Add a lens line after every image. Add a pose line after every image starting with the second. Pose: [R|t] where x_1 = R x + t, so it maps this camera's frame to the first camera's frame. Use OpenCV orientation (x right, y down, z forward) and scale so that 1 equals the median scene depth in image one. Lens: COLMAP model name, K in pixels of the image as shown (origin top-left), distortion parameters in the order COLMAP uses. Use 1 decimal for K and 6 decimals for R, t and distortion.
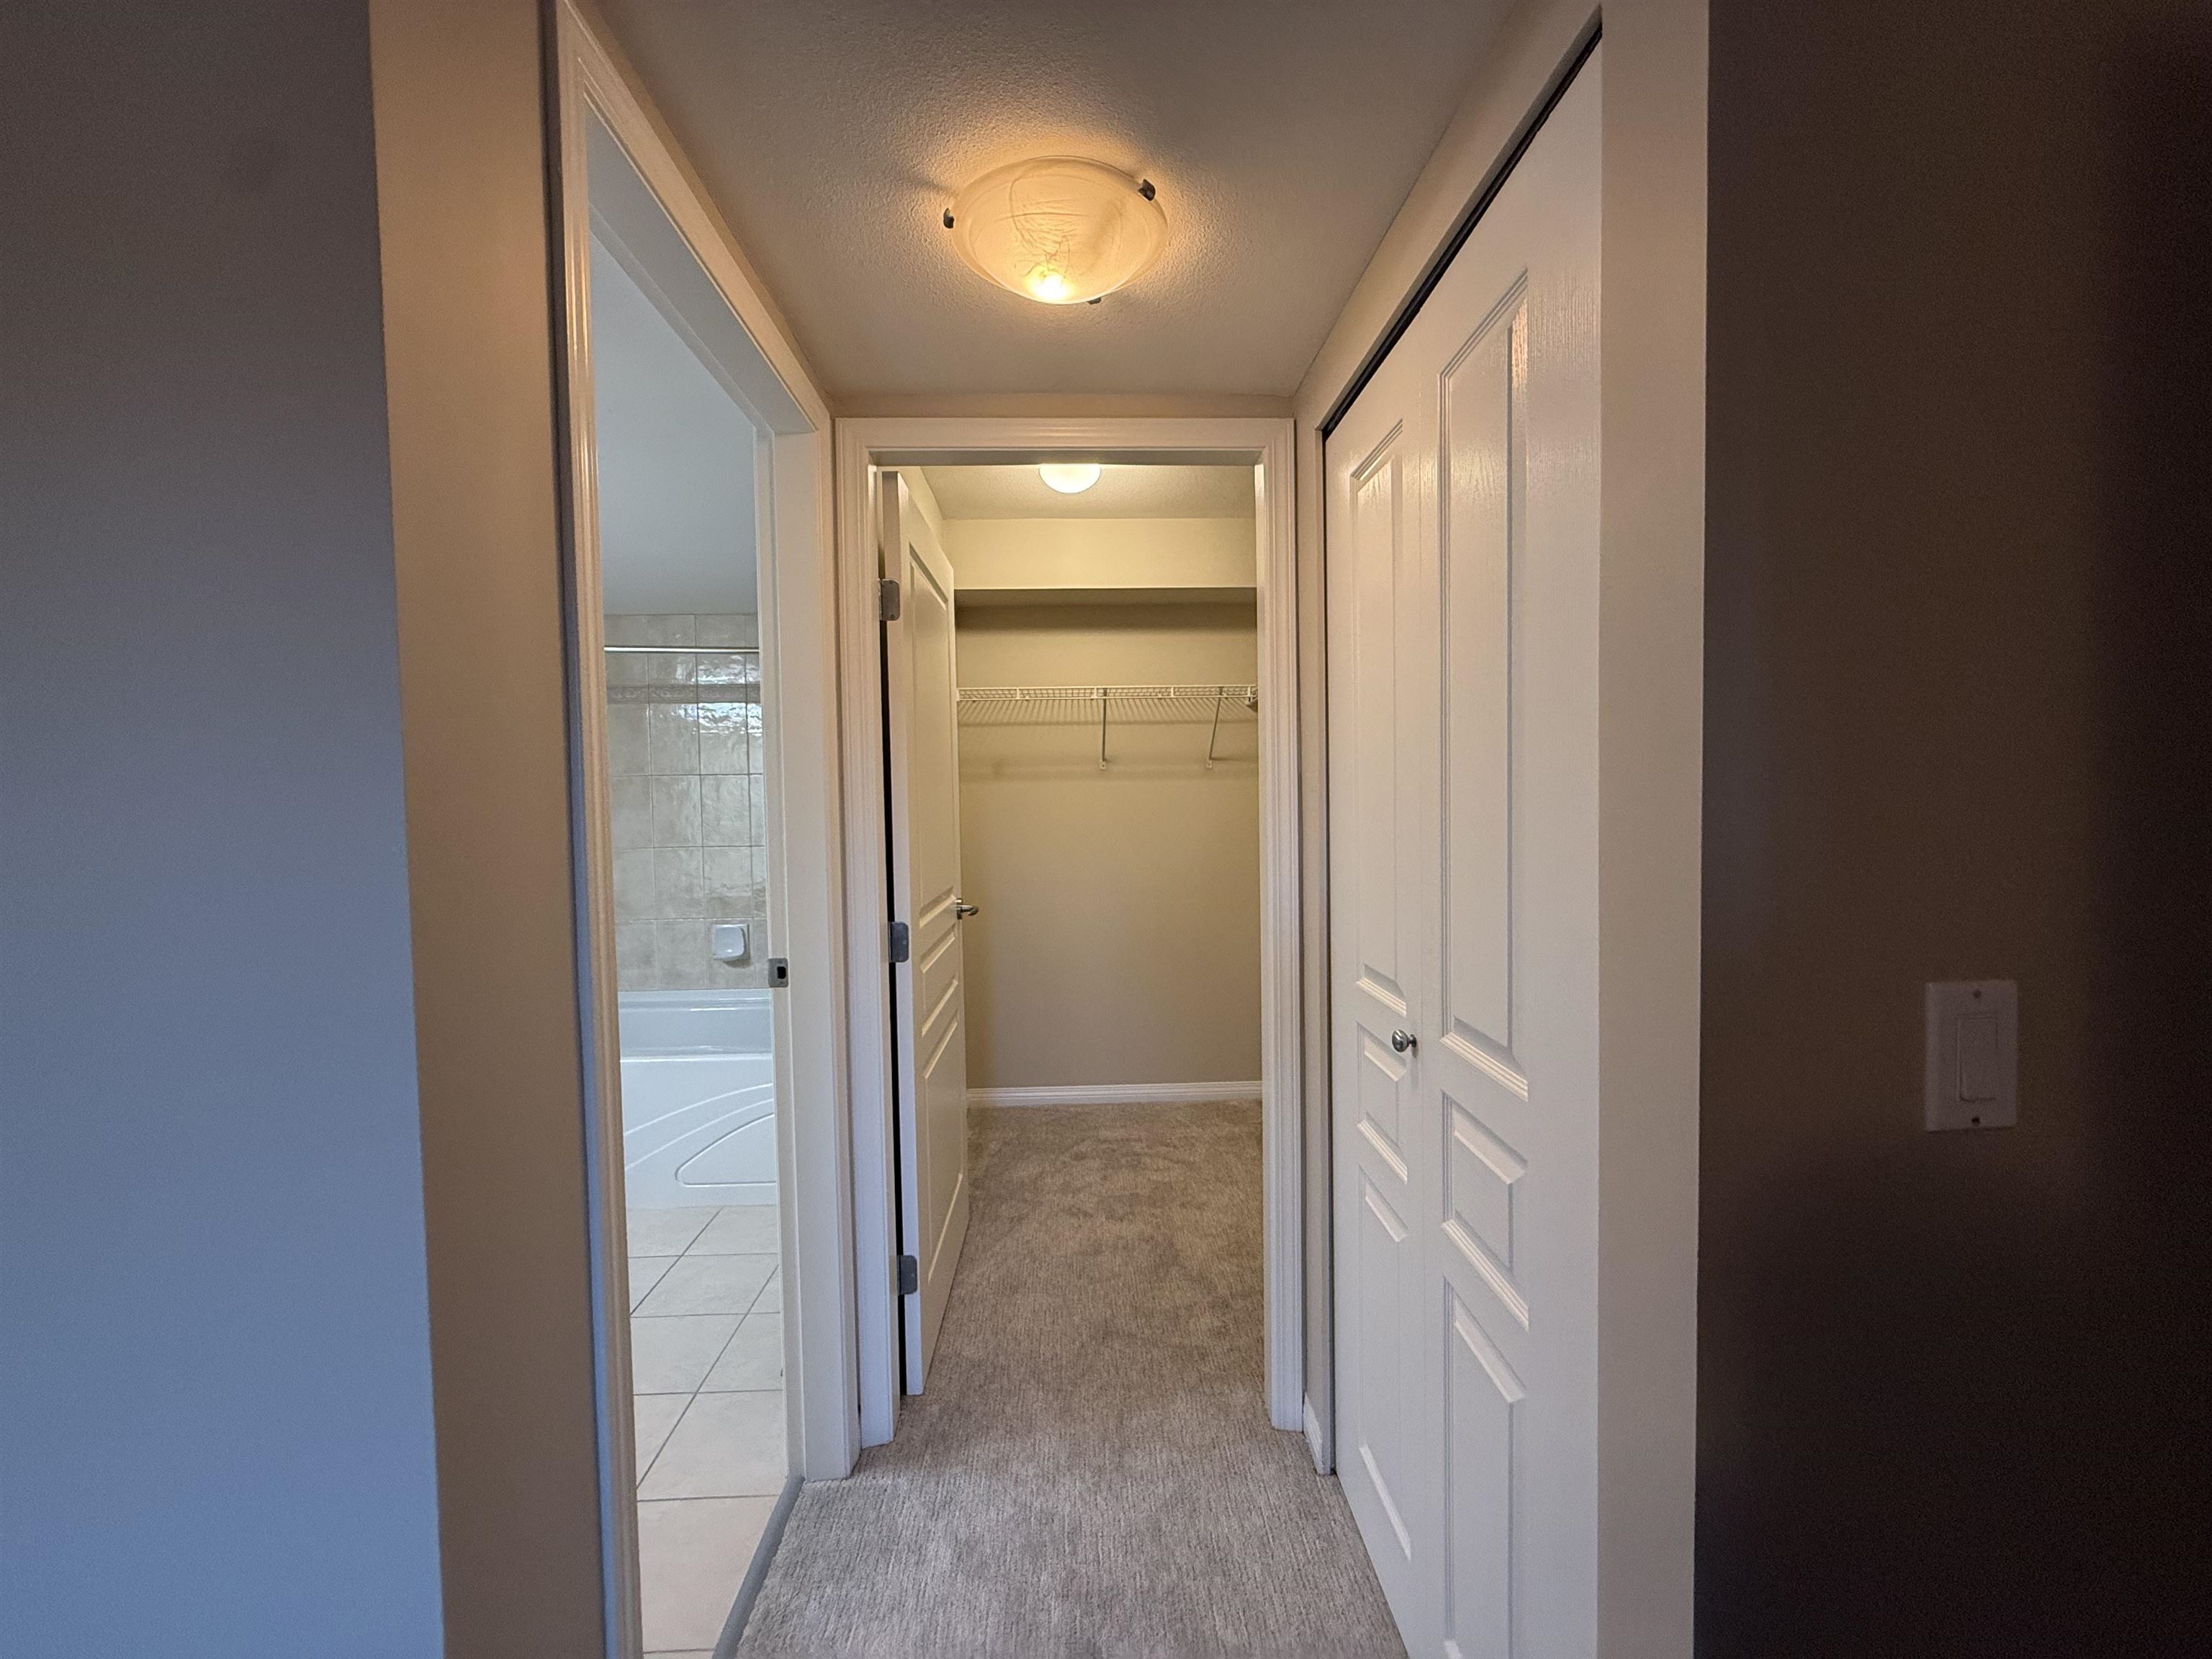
lens RADIAL K [[880.2, 0, 1103.8], [0, 880.2, 833.1], [0, 0, 1]] dist [0.000592, -0.000086]
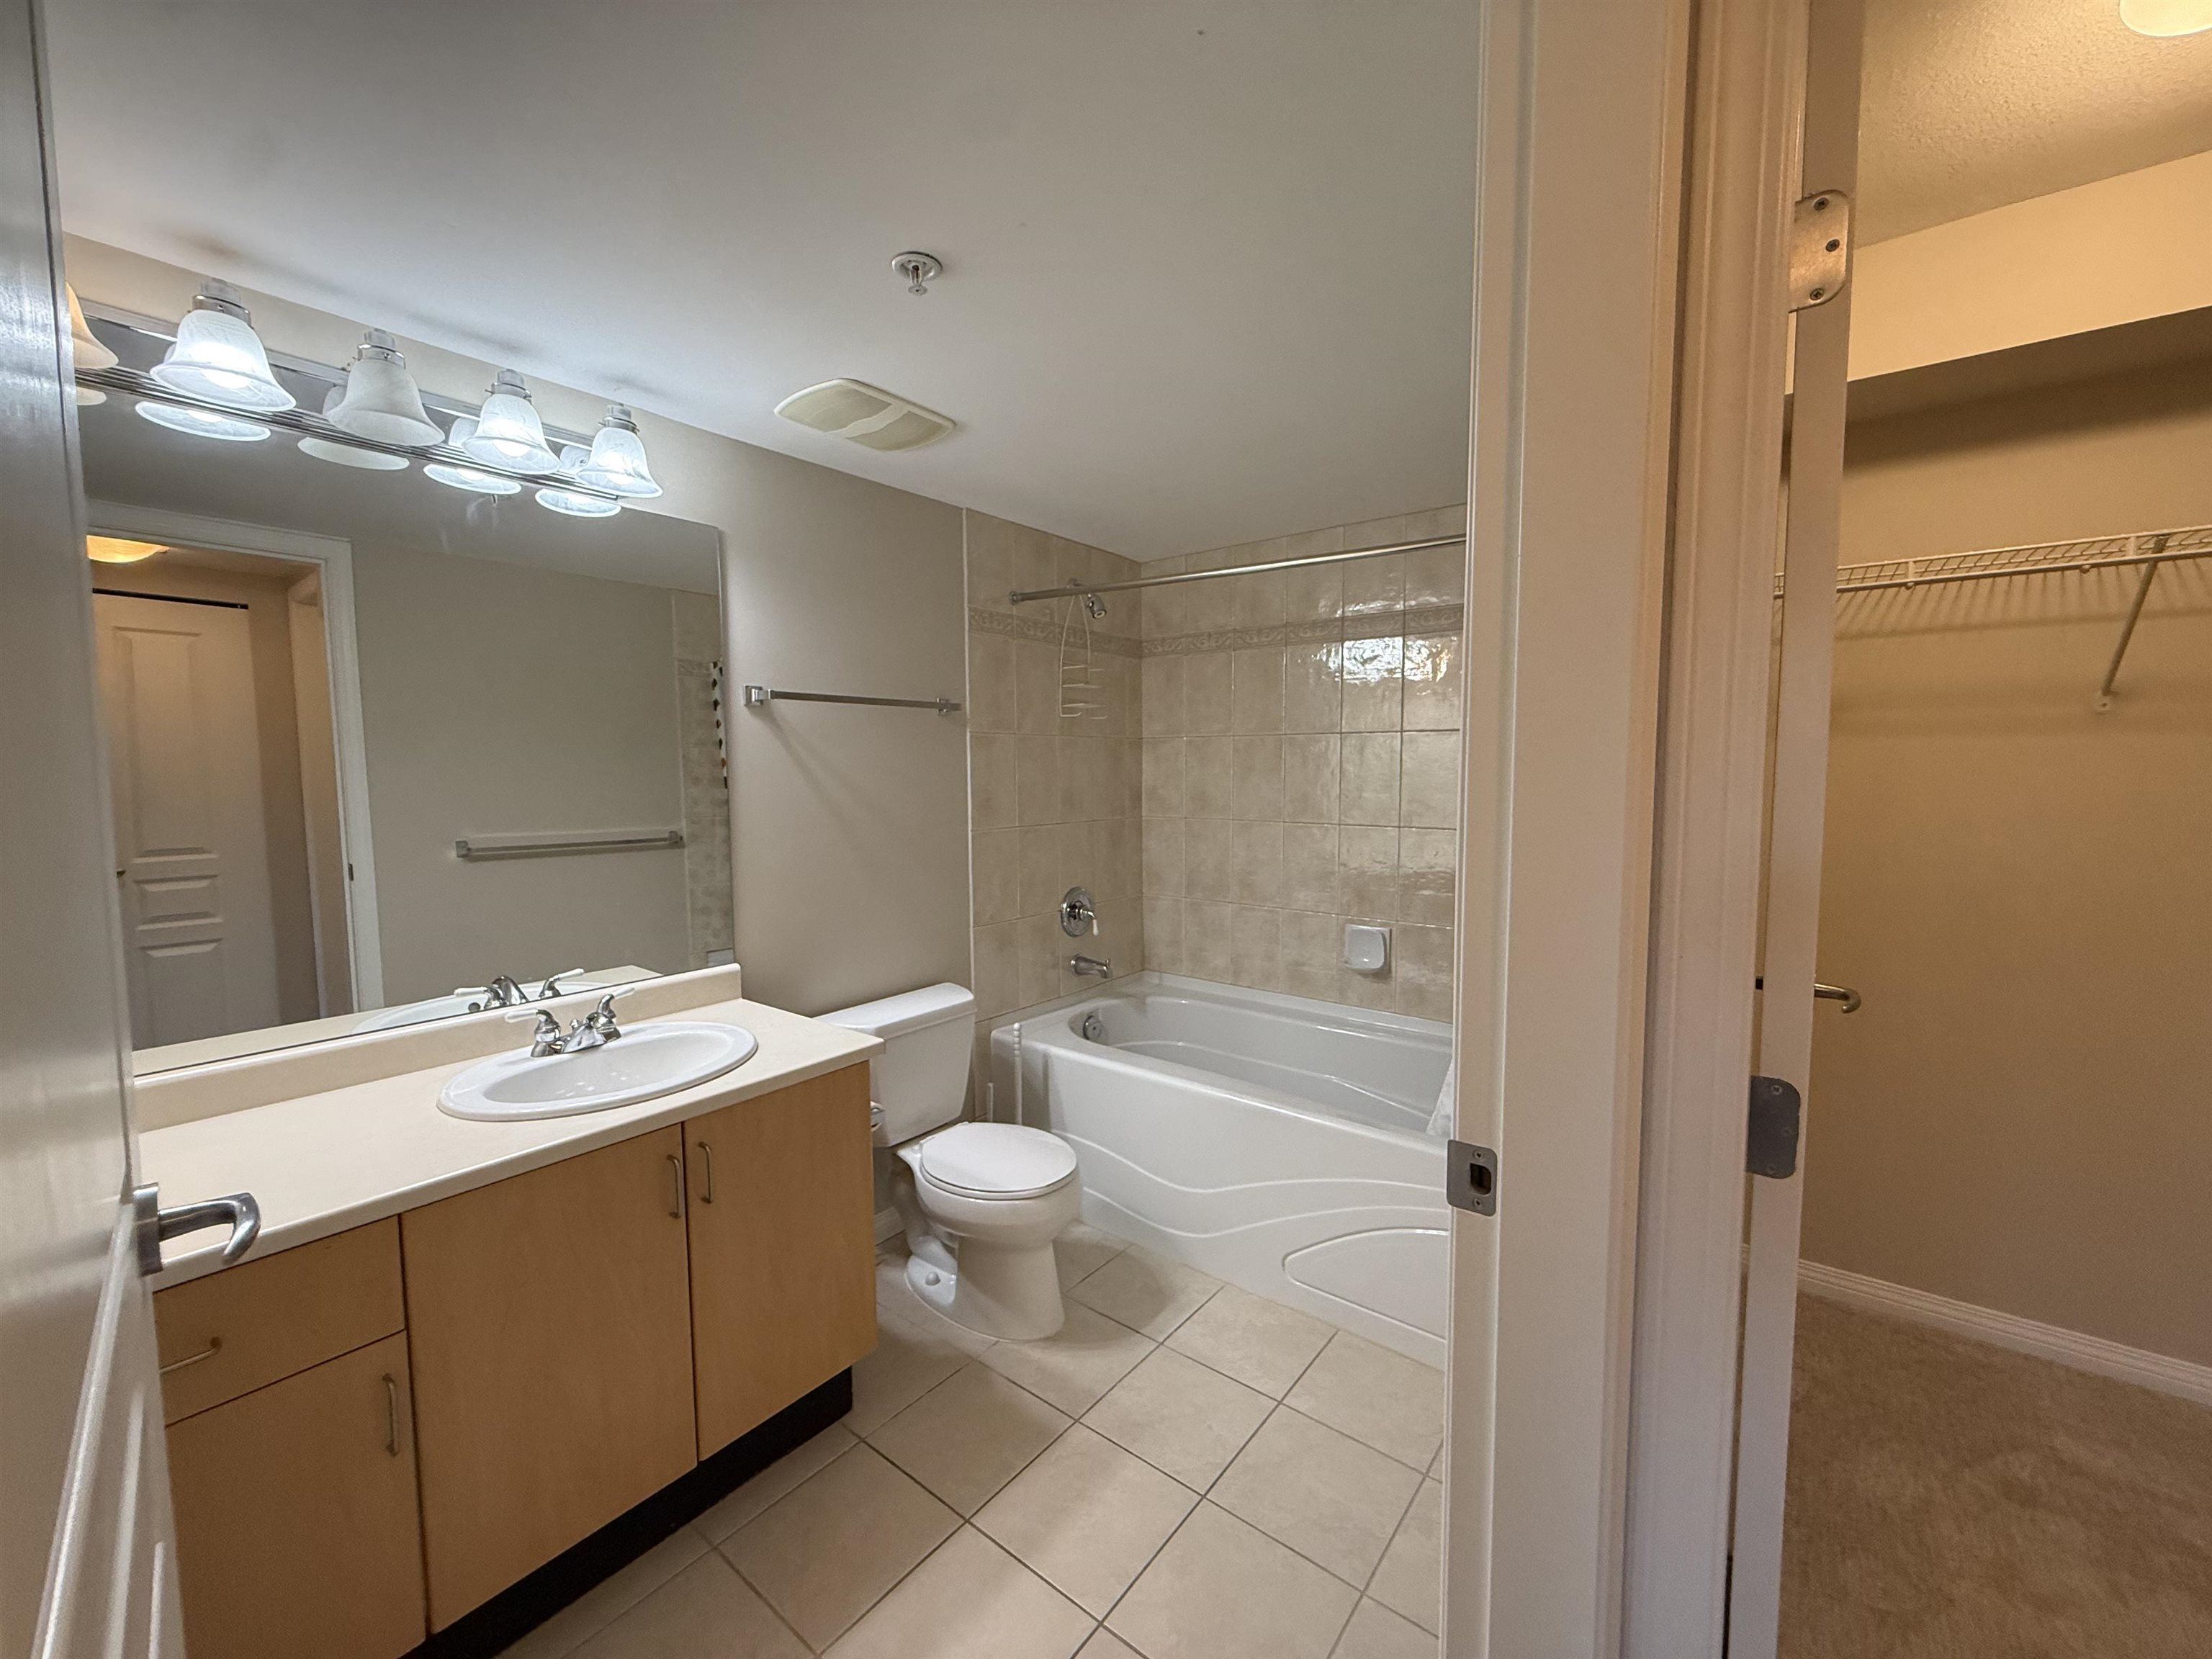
lens RADIAL K [[880.2, 0, 1103.8], [0, 880.2, 833.1], [0, 0, 1]] dist [0.000592, -0.000086]
pose [[0.766254, 0.060086, -0.639722, -0.173790], [-0.034280, 0.998023, 0.052679, -0.017290], [0.641623, -0.018436, 0.766799, 0.400340]]
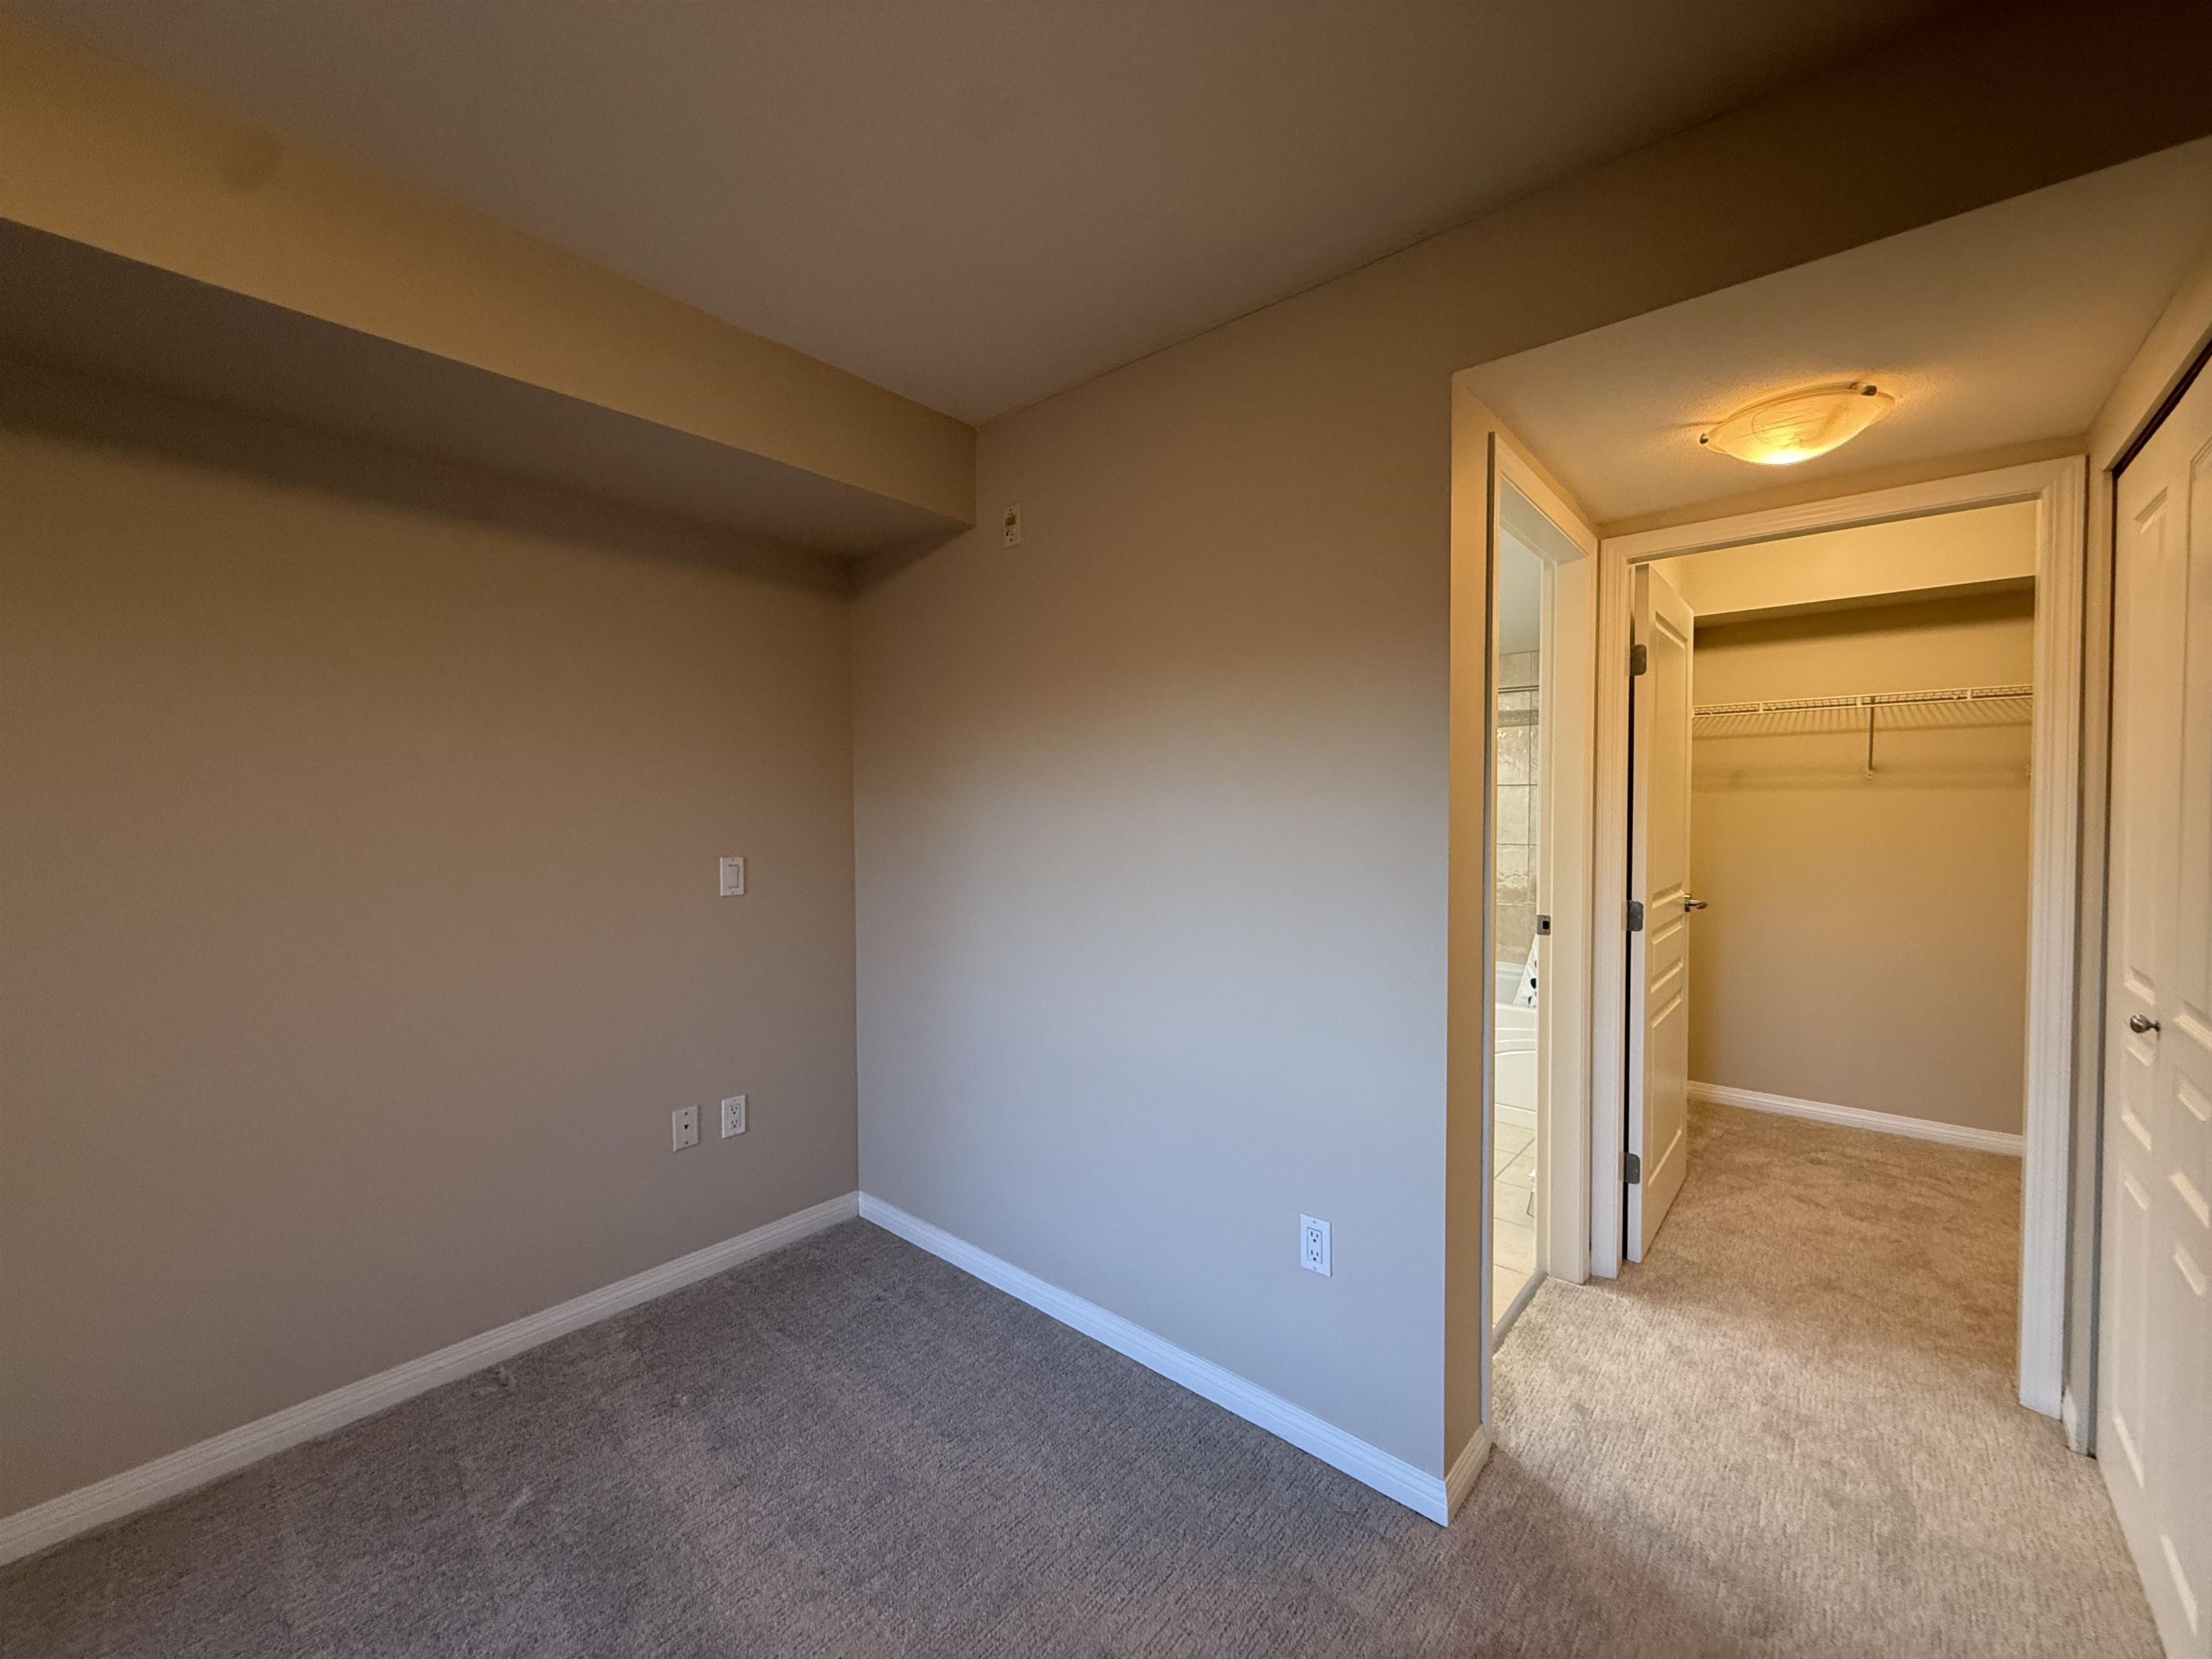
lens RADIAL K [[880.2, 0, 1103.8], [0, 880.2, 833.1], [0, 0, 1]] dist [0.000592, -0.000086]
pose [[0.735054, 0.032494, -0.677229, 0.059390], [-0.035620, 0.999322, 0.009287, 0.012317], [0.677072, 0.017297, 0.735713, -0.420458]]
